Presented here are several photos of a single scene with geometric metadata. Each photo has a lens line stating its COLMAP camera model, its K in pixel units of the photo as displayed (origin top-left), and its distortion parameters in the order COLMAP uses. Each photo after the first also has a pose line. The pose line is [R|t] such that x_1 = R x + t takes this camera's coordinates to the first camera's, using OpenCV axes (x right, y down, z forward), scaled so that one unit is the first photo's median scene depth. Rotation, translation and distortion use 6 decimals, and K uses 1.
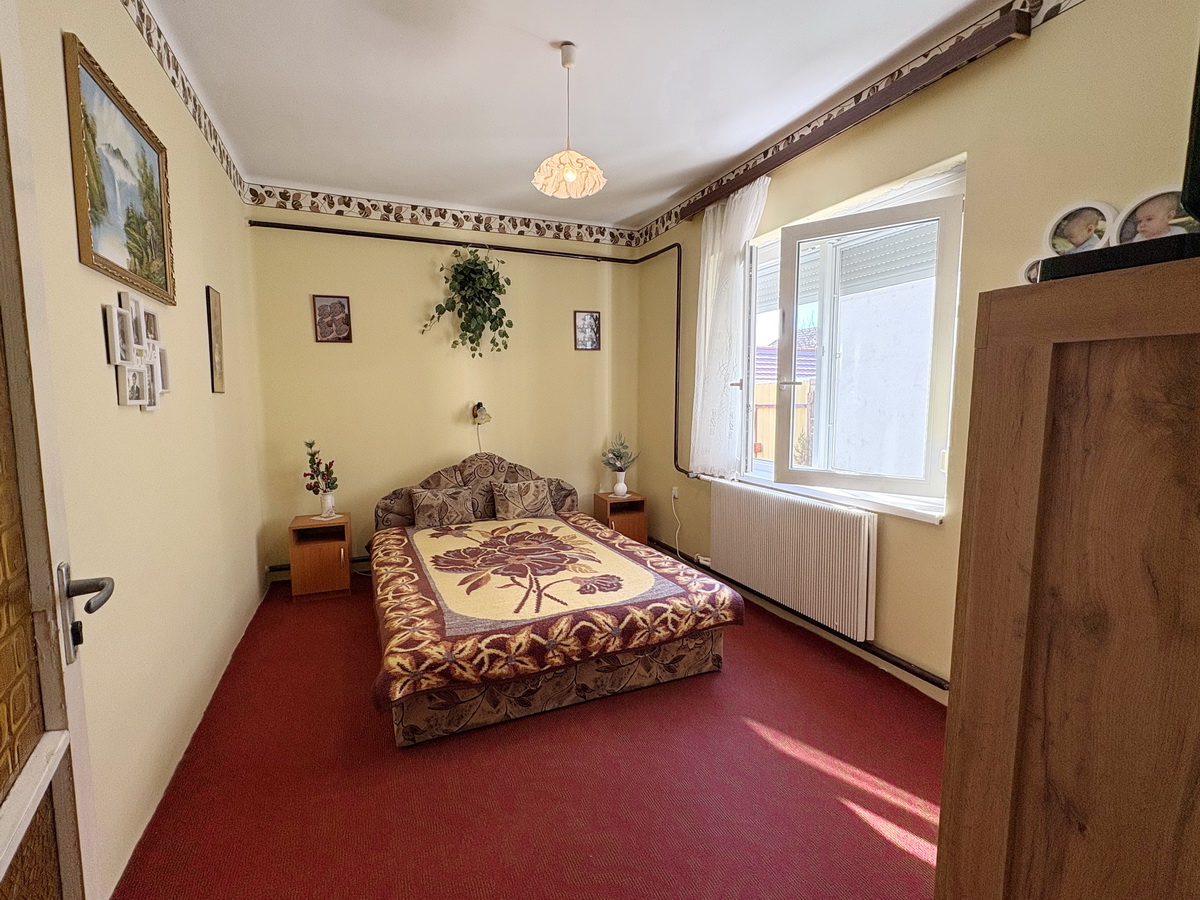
lens RADIAL K [[535.6, 0, 599.8], [0, 535.6, 448.1], [0, 0, 1]] dist [-0.001110, 0.000389]
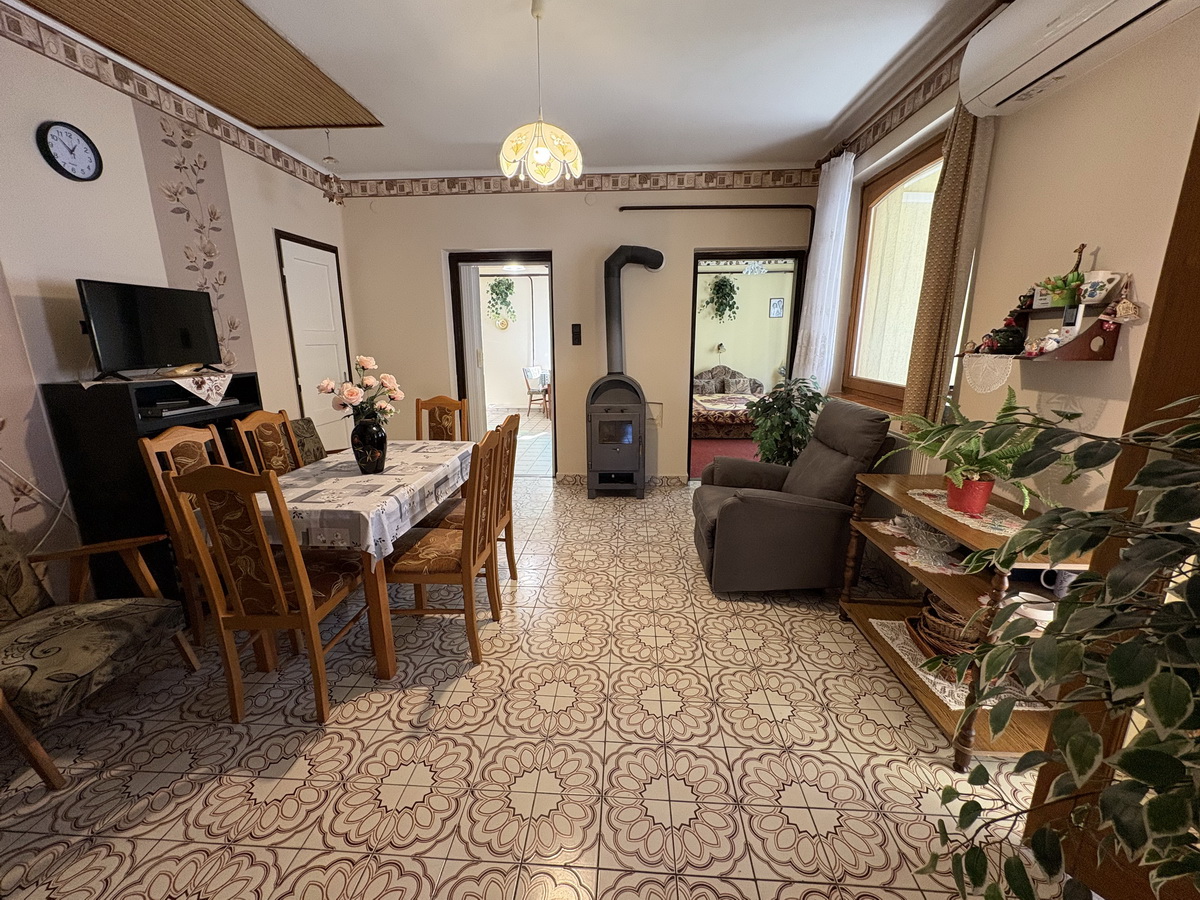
lens RADIAL K [[482.2, 0, 599.6], [0, 482.2, 449.0], [0, 0, 1]] dist [0.003172, -0.000024]
pose [[0.893735, 0.099144, -0.437503, 0.265480], [-0.038534, 0.988634, 0.145320, 0.084953], [0.446938, -0.113019, 0.887397, -1.148299]]
